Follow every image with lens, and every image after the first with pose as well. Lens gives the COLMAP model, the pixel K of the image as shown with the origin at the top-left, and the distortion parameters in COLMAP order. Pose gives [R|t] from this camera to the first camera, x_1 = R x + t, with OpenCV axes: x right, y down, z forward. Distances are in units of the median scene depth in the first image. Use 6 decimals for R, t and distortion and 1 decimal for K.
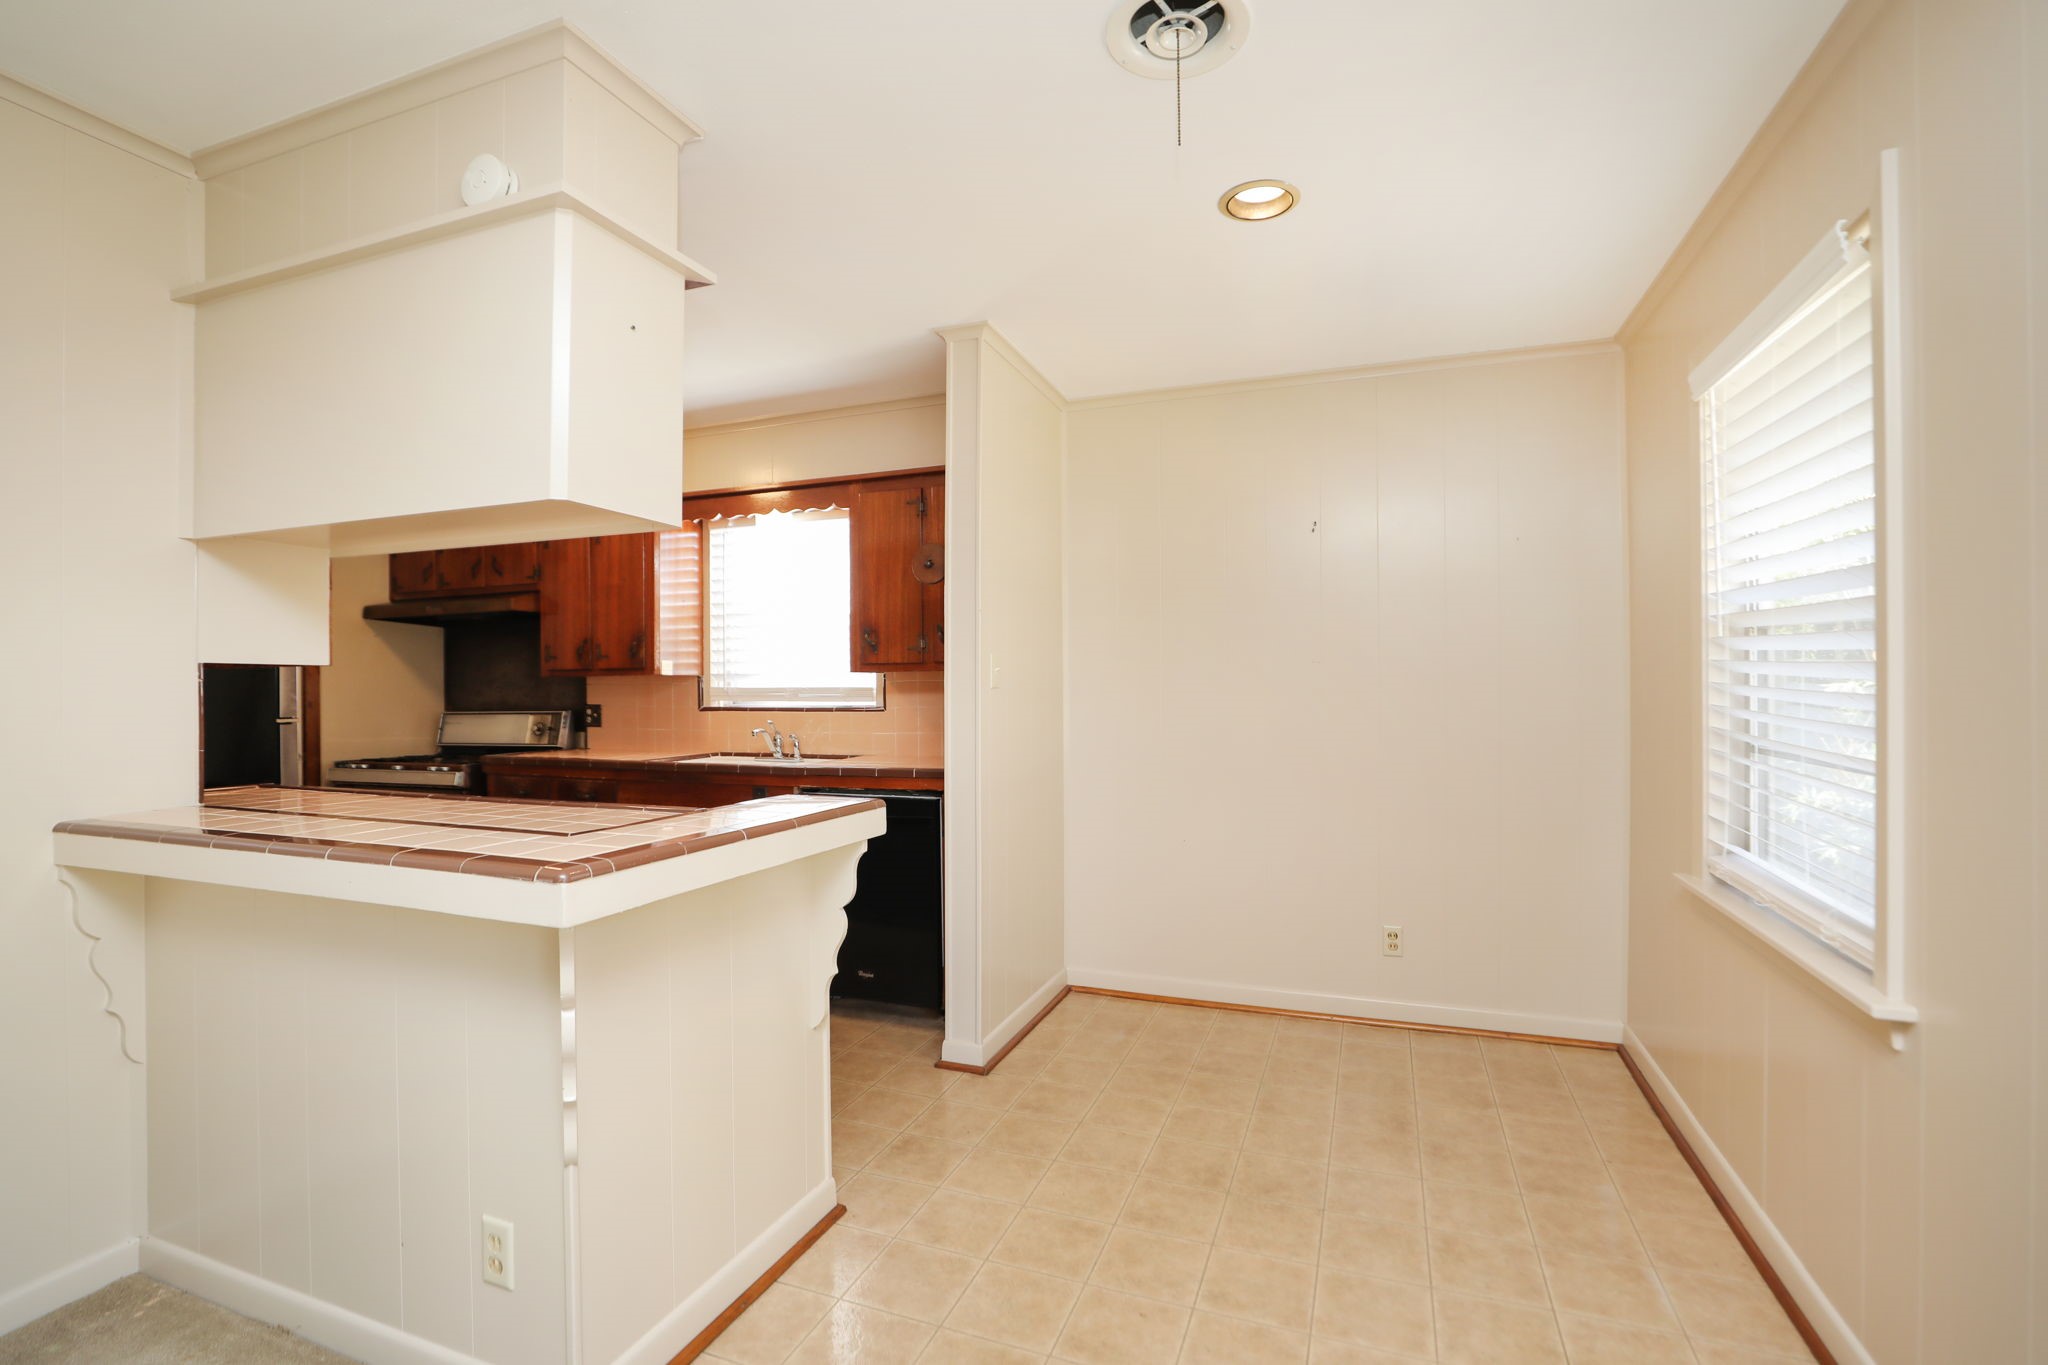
lens RADIAL K [[926.1, 0, 1016.0], [0, 926.1, 685.8], [0, 0, 1]] dist [-0.044565, 0.012647]
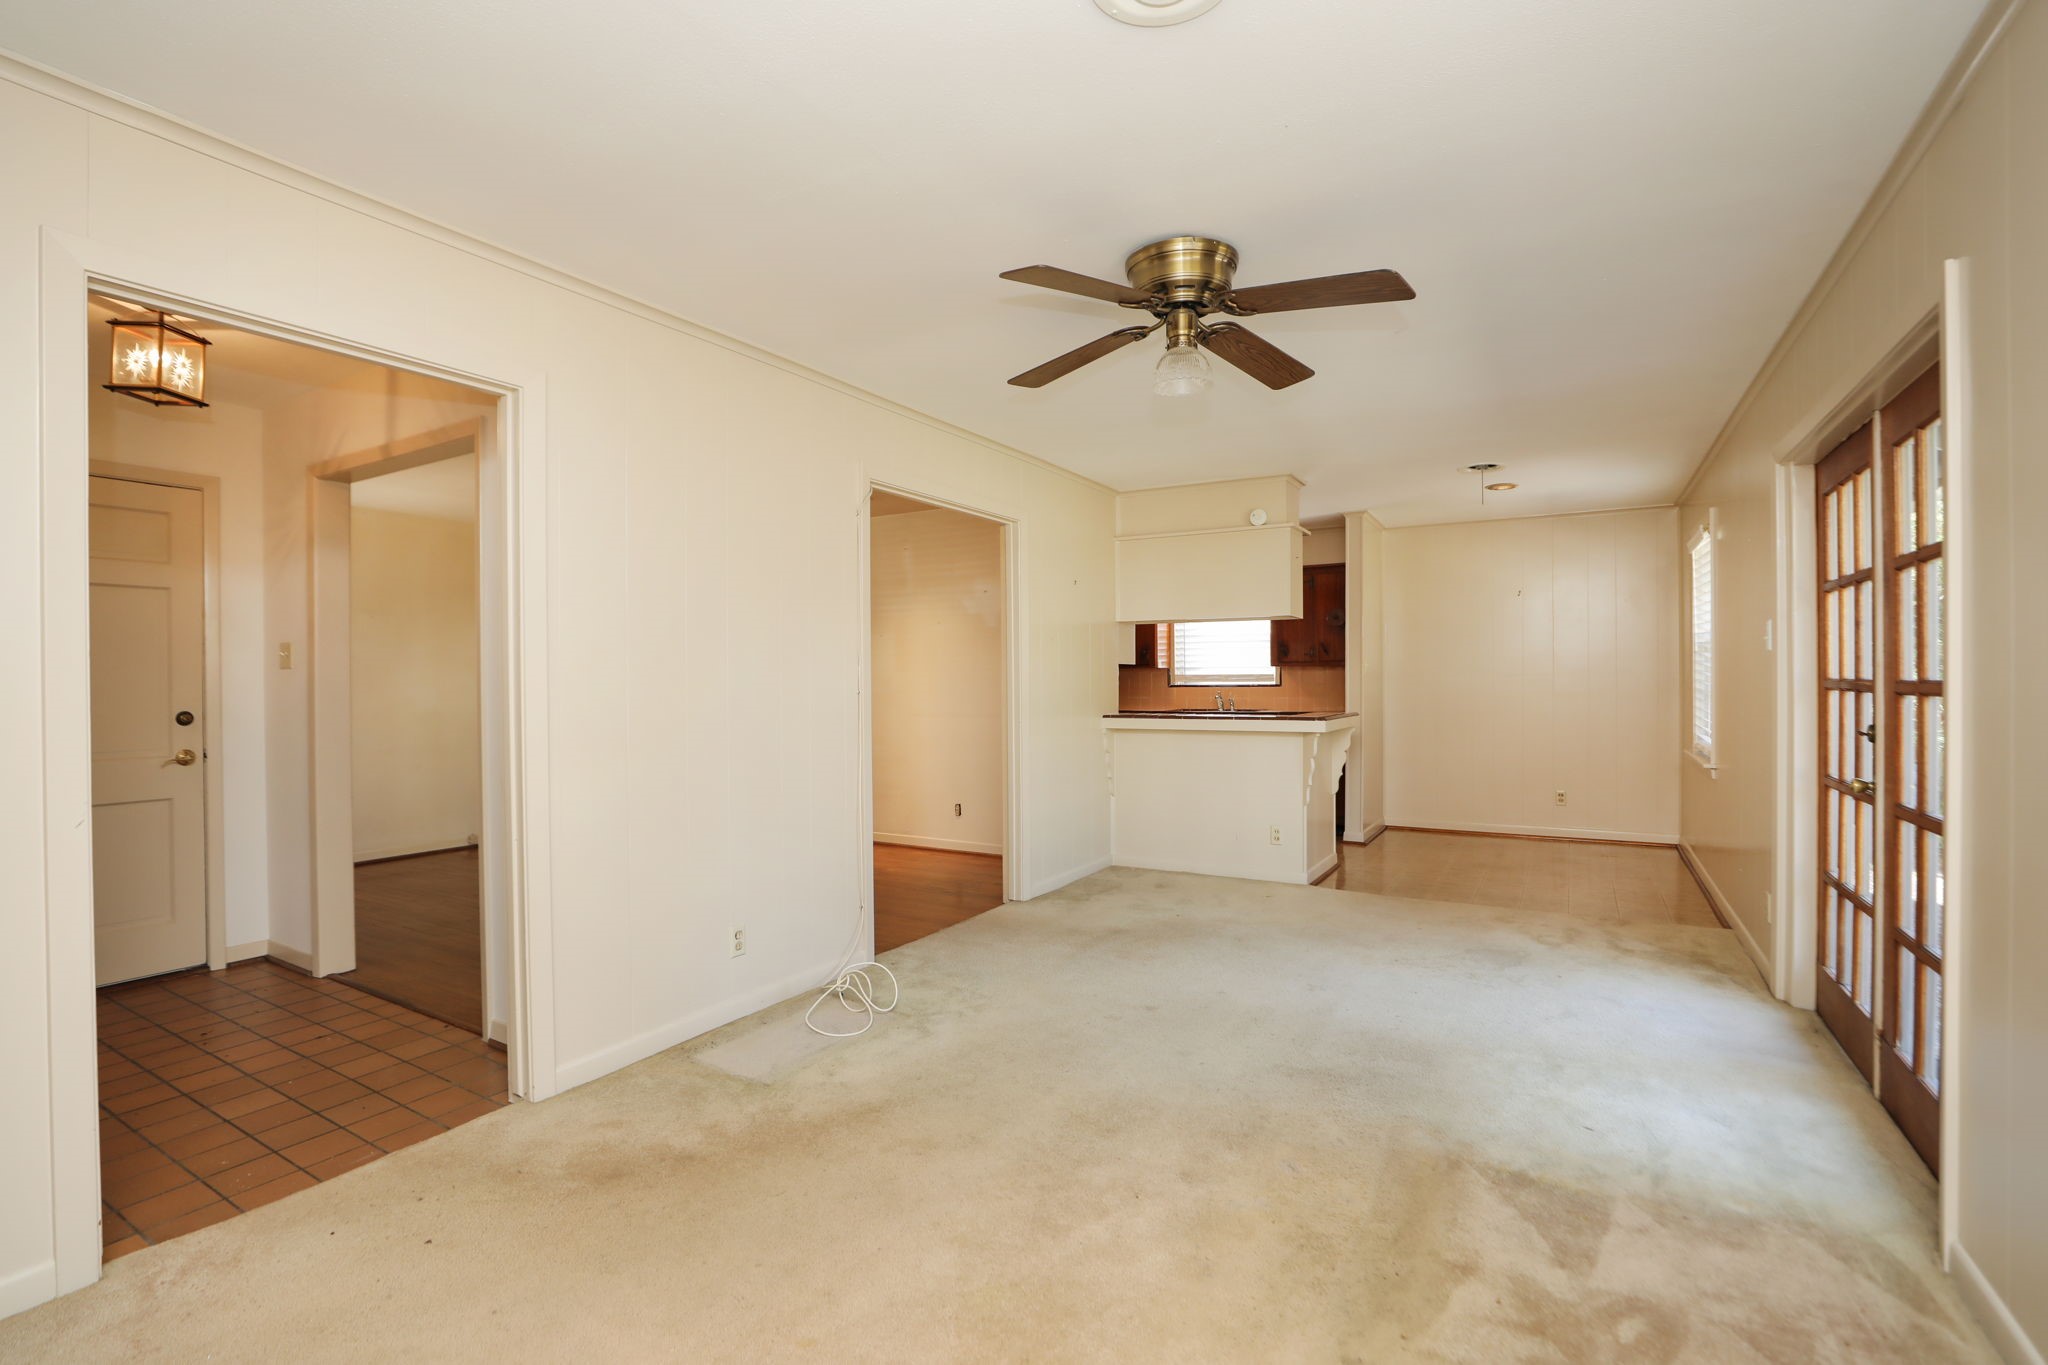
lens RADIAL K [[926.1, 0, 1016.0], [0, 926.1, 685.8], [0, 0, 1]] dist [-0.044565, 0.012647]
pose [[0.984057, 0.003277, -0.177821, -0.319862], [-0.002565, 0.999988, 0.004233, 0.017599], [0.177833, -0.003709, 0.984054, -0.921077]]
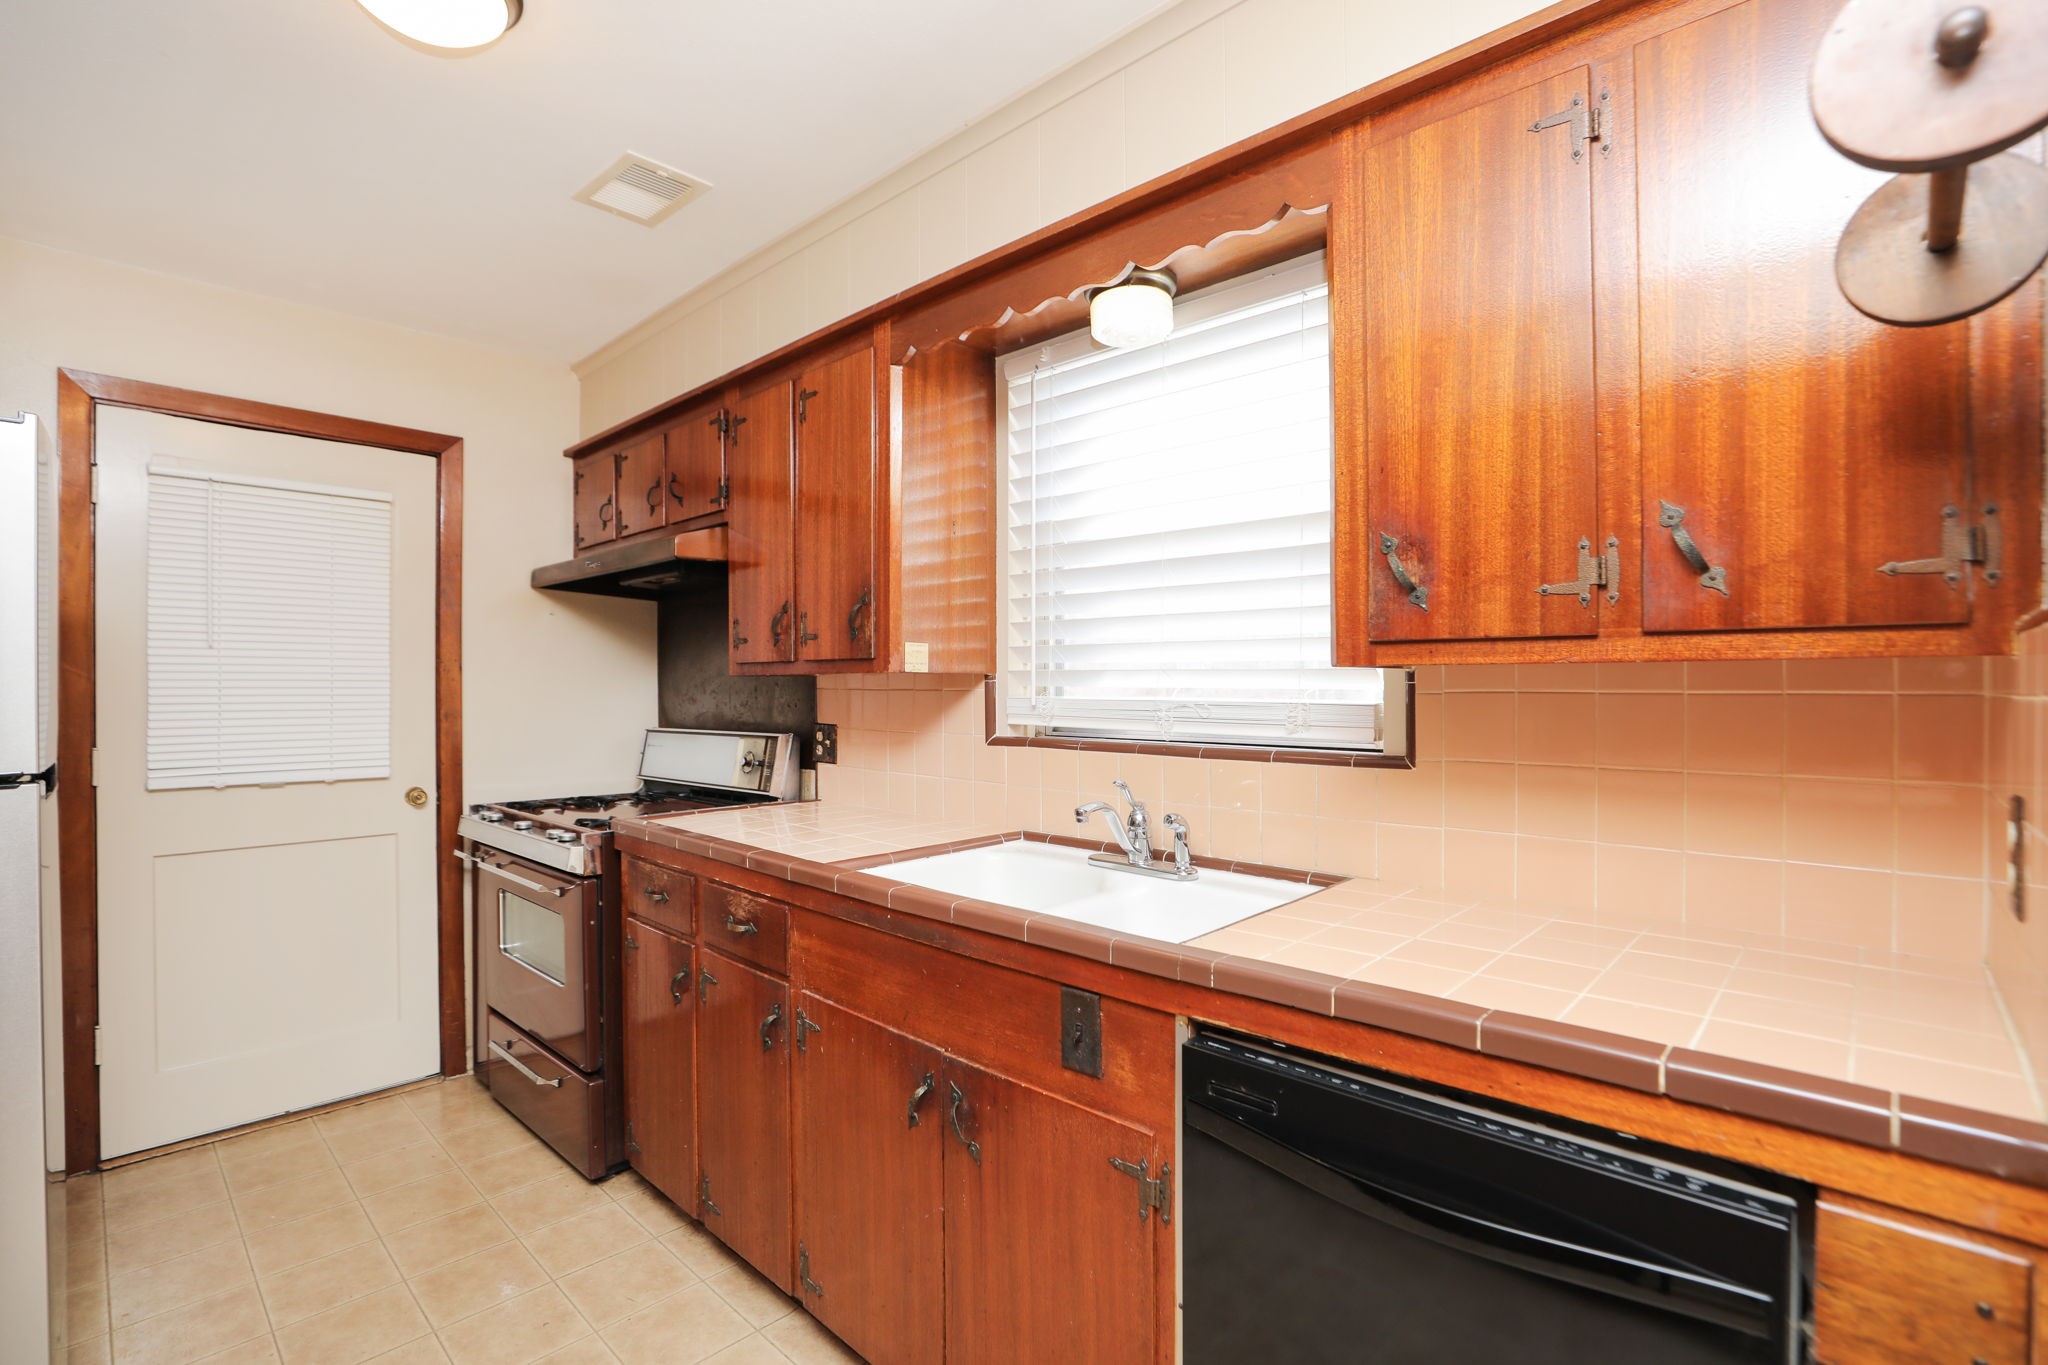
lens RADIAL K [[926.1, 0, 1016.0], [0, 926.1, 685.8], [0, 0, 1]] dist [-0.044565, 0.012647]
pose [[0.922787, 0.007080, -0.385246, -0.136943], [-0.007080, 0.999974, 0.001417, -0.005569], [0.385246, 0.001420, 0.922813, 0.548128]]
